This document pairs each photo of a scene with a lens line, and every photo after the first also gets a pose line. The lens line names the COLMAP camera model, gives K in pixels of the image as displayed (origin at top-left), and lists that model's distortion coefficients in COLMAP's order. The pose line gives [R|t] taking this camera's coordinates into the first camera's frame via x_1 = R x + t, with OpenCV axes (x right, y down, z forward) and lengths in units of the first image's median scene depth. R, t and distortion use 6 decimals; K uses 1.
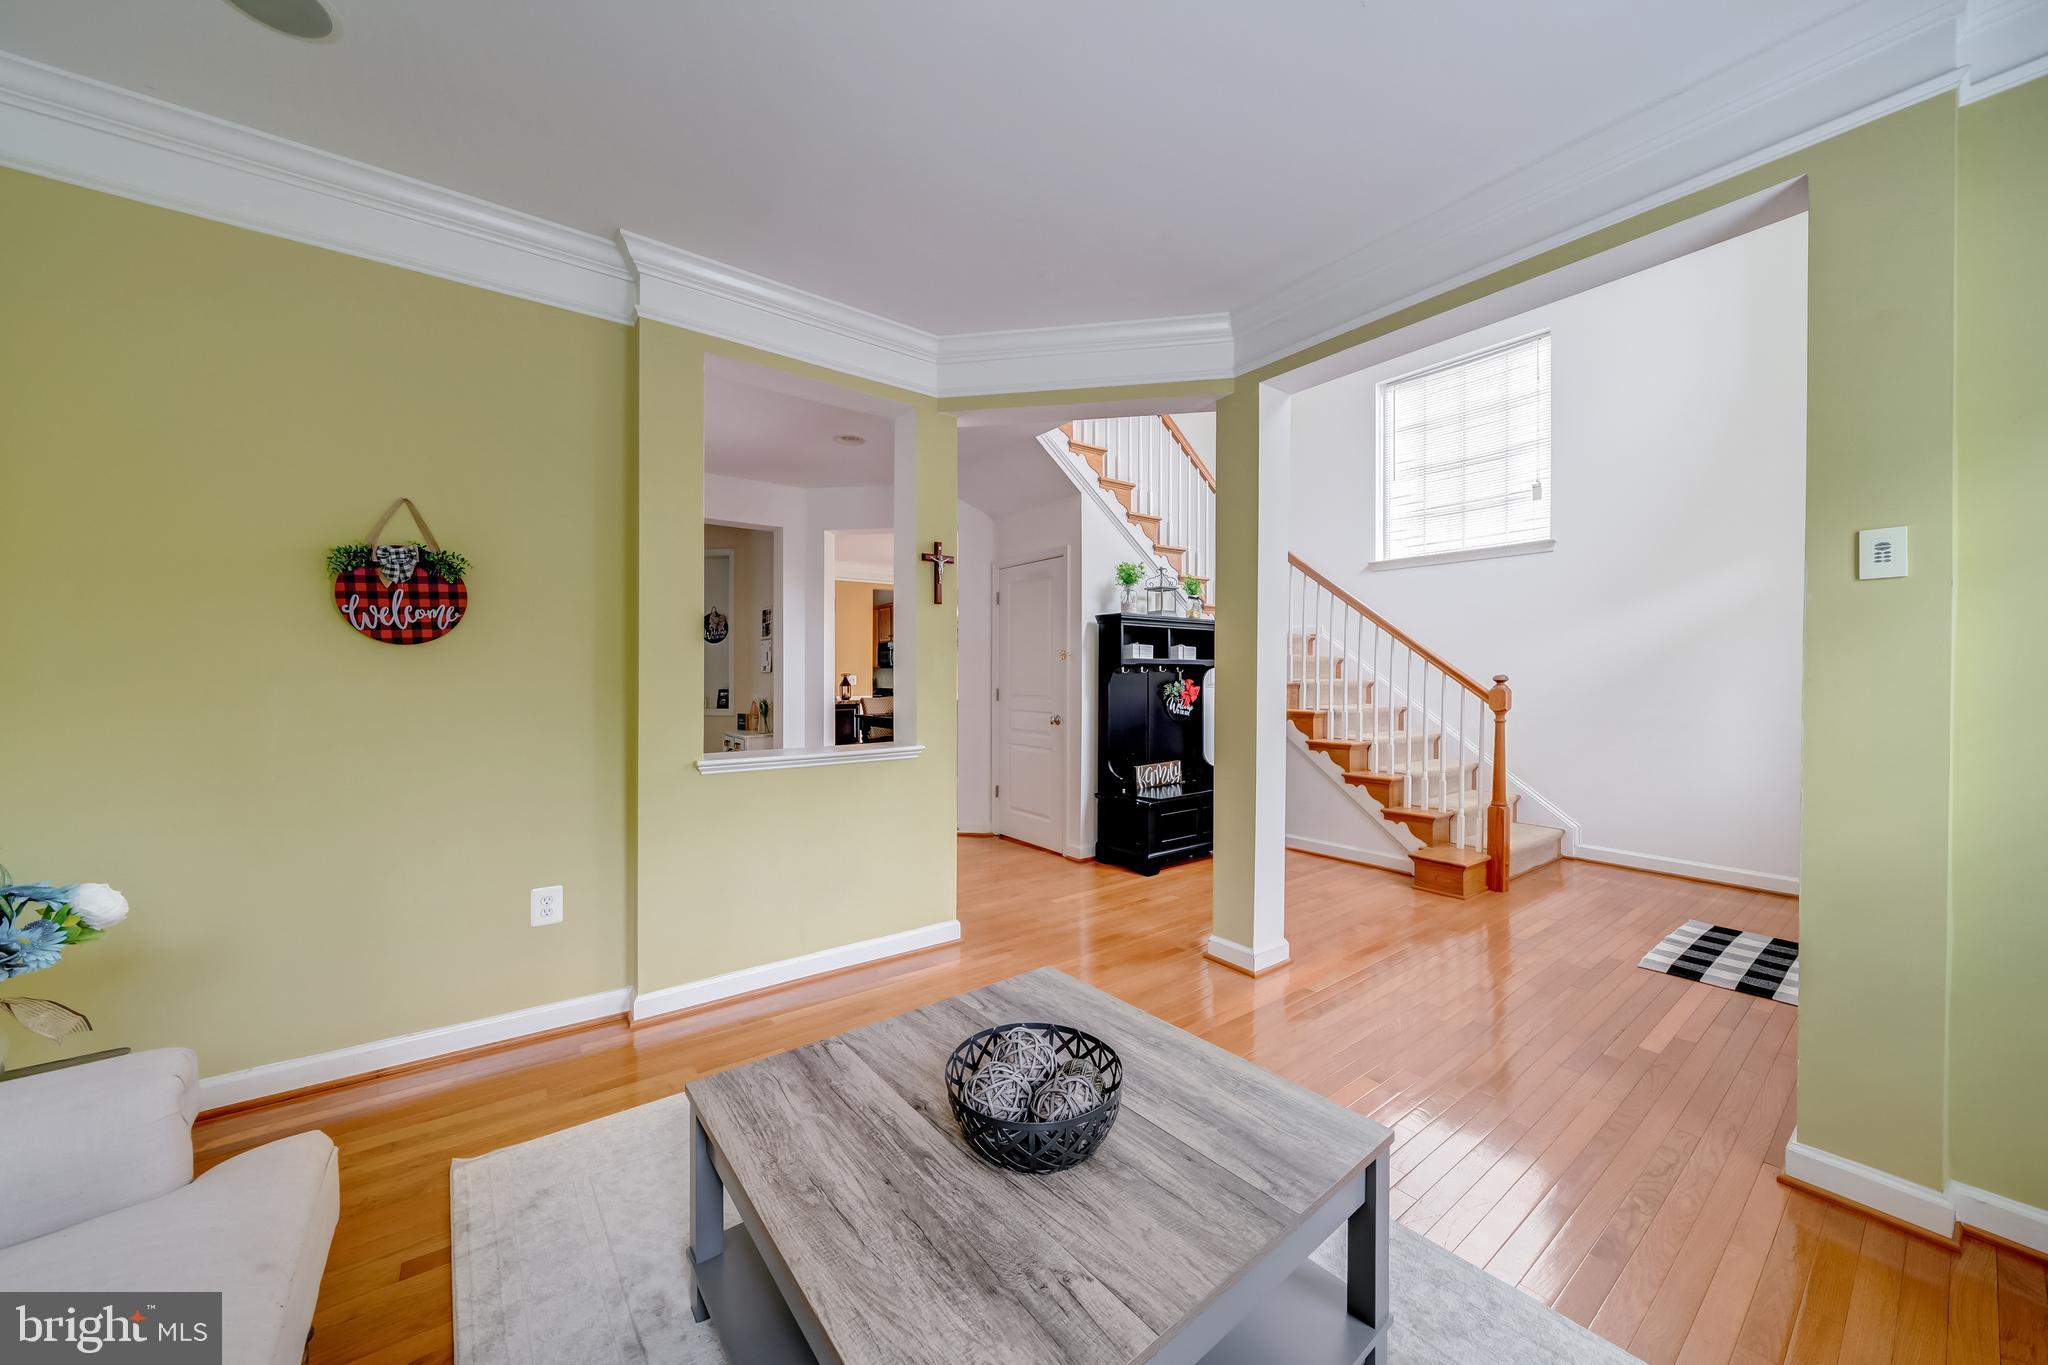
lens RADIAL K [[700.5, 0, 1024.1], [0, 700.5, 676.9], [0, 0, 1]] dist [-0.002126, -0.000192]
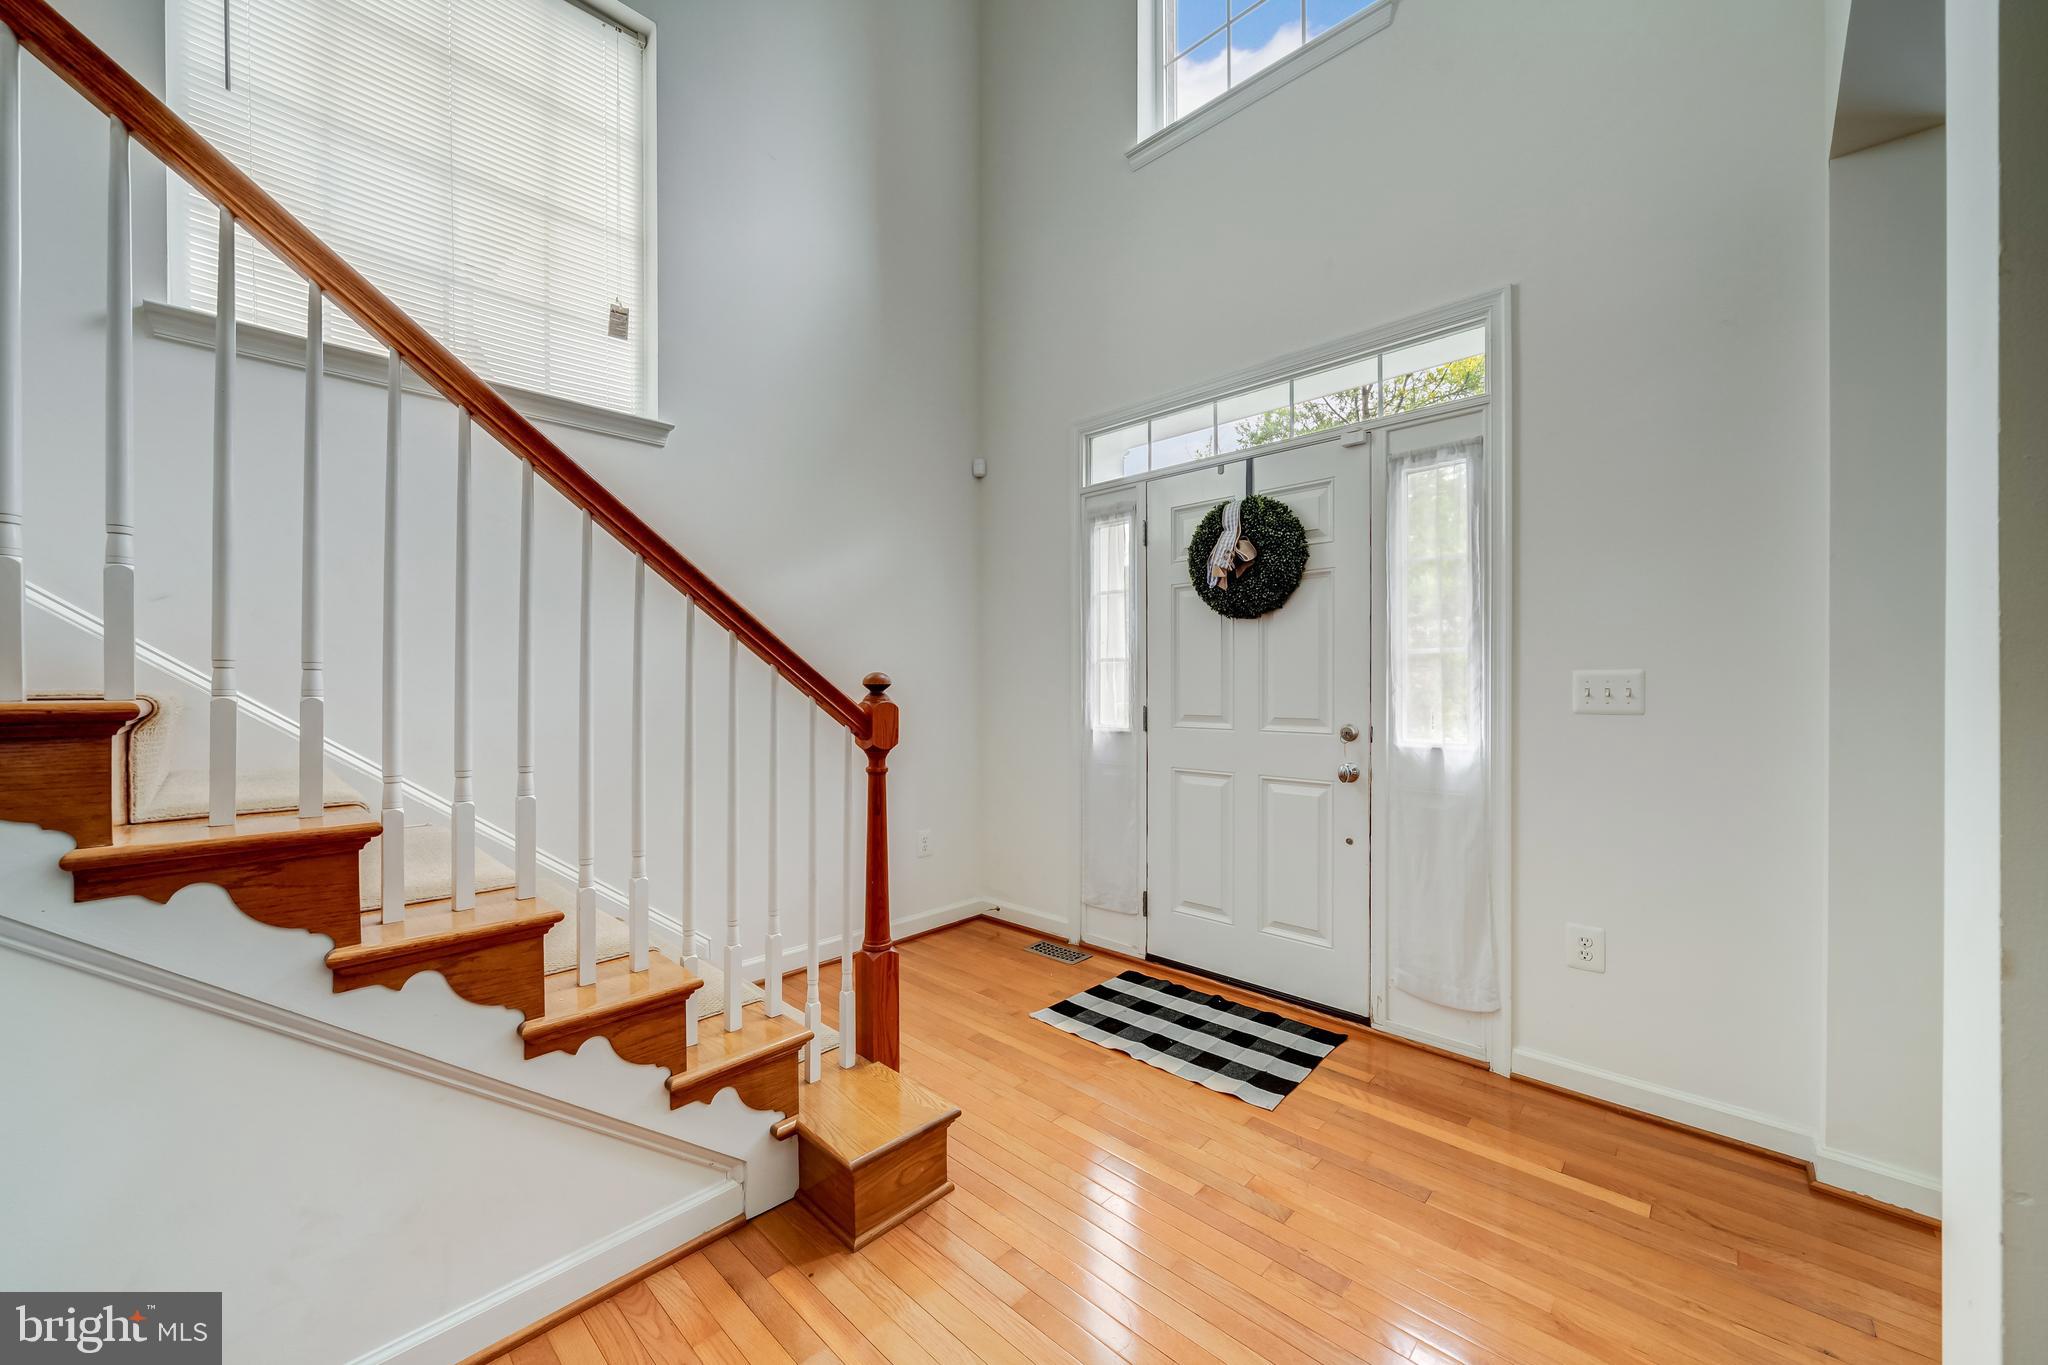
lens RADIAL K [[792.3, 0, 951.1], [0, 792.3, 683.0], [0, 0, 1]] dist [0.000508, 0.000088]
pose [[-0.178213, -0.002098, 0.983990, 0.132448], [0.007017, 0.999970, 0.003403, 0.001630], [-0.983967, 0.007511, -0.178193, 0.994183]]
